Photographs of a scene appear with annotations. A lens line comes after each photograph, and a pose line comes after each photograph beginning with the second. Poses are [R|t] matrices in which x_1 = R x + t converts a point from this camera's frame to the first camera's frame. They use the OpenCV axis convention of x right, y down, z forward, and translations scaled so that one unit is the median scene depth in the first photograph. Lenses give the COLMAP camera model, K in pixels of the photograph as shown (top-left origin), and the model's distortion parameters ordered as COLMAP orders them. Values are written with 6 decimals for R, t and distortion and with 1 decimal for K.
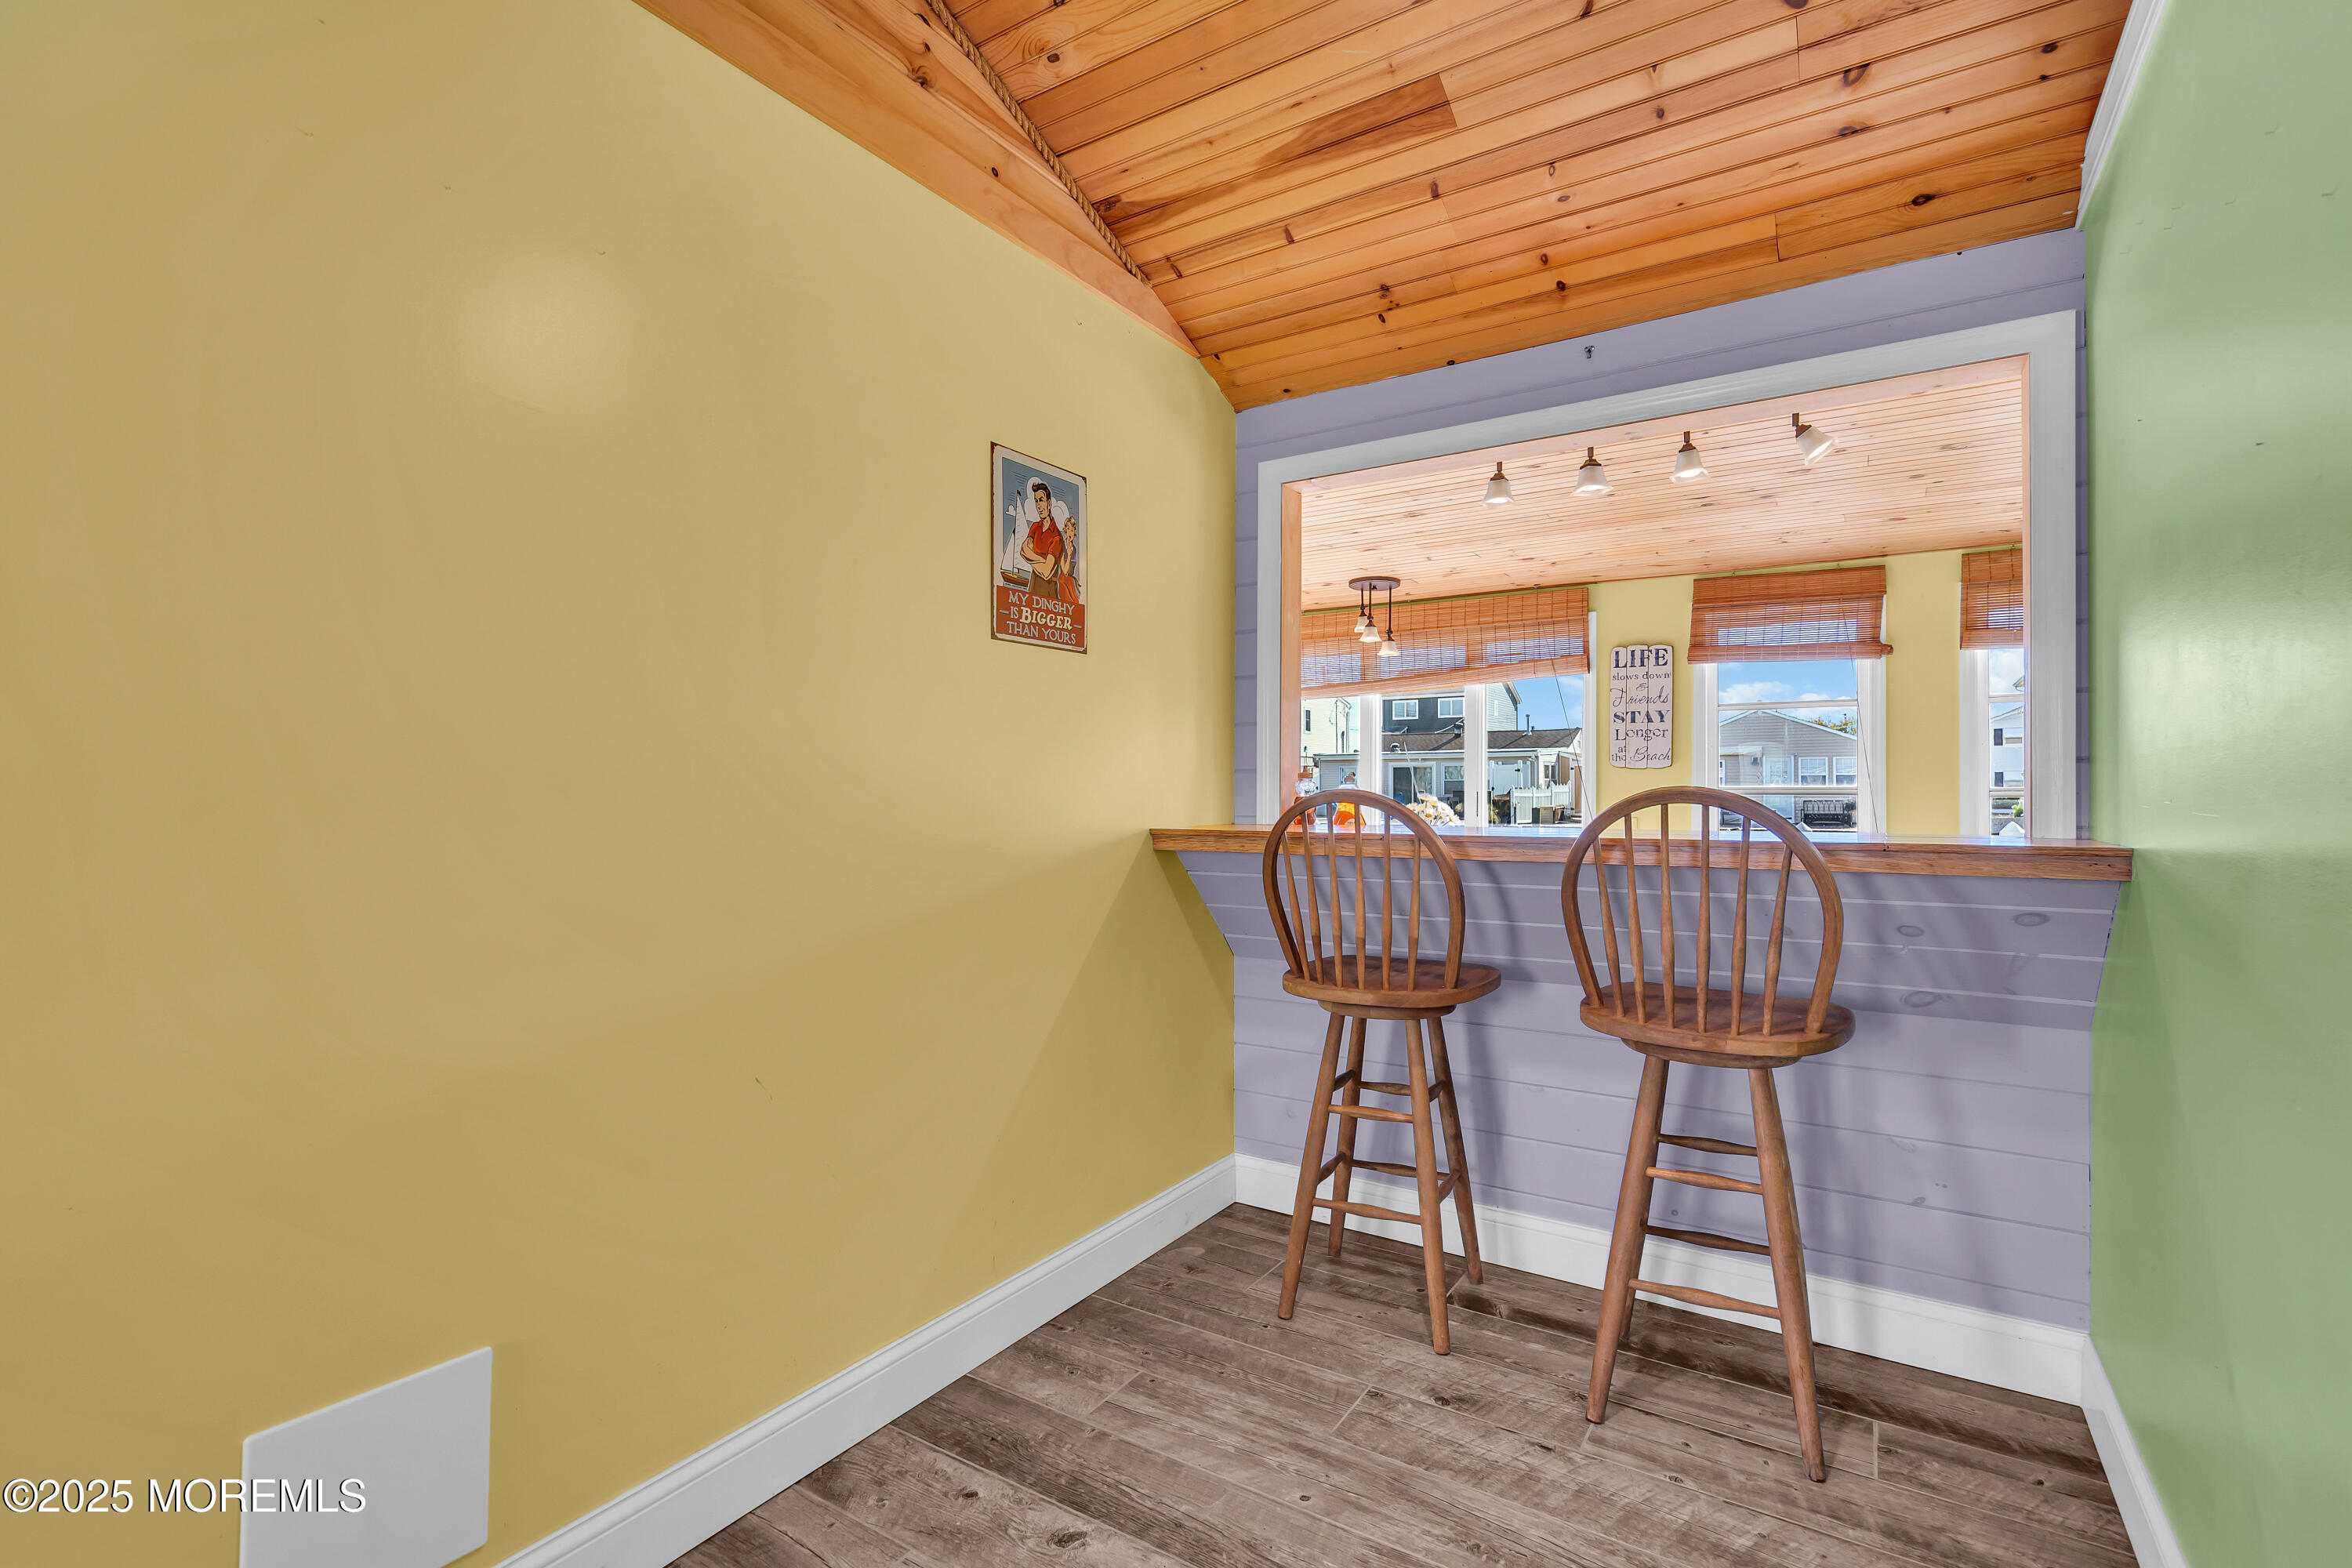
lens RADIAL K [[1067.8, 0, 1168.3], [0, 1067.8, 783.3], [0, 0, 1]] dist [-0.000570, 0.000206]
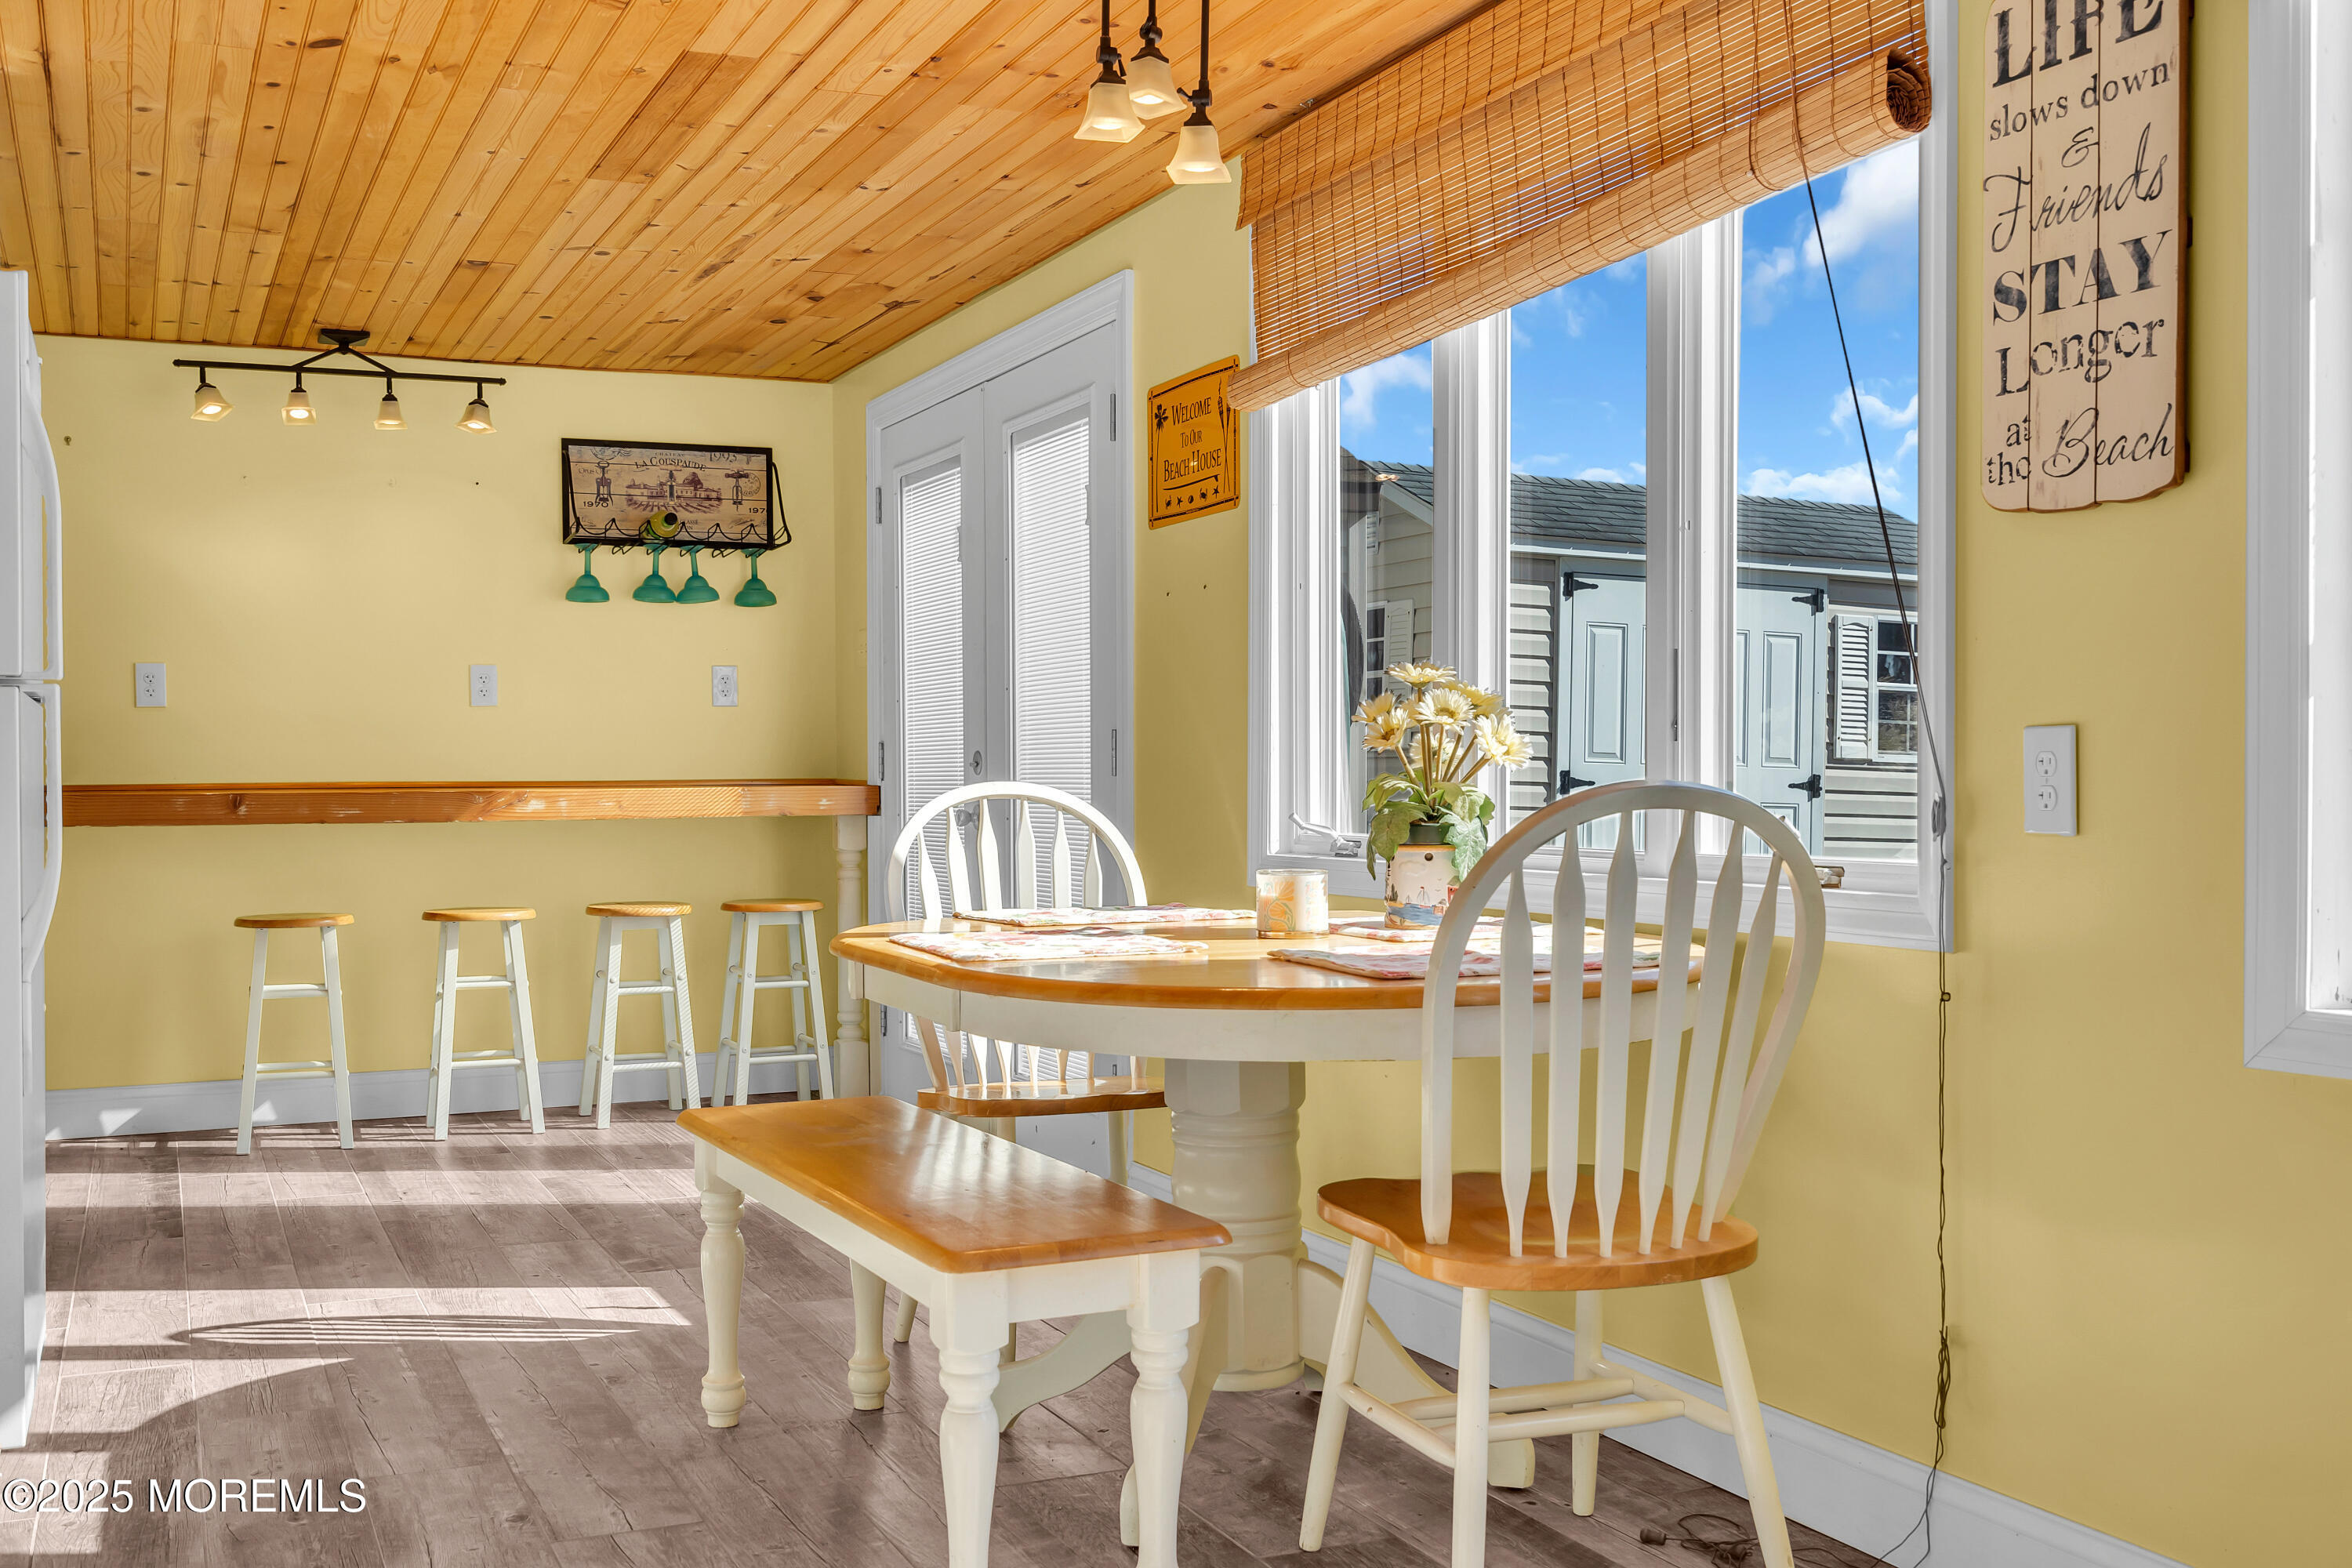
lens RADIAL K [[2300.3, 0, 1163.1], [0, 2300.3, 776.2], [0, 0, 1]] dist [-0.006909, 0.019954]
pose [[0.847328, -0.006743, -0.531027, 1.162219], [0.012856, 0.999887, 0.007817, 0.079729], [0.530914, -0.013451, 0.847319, 1.044219]]
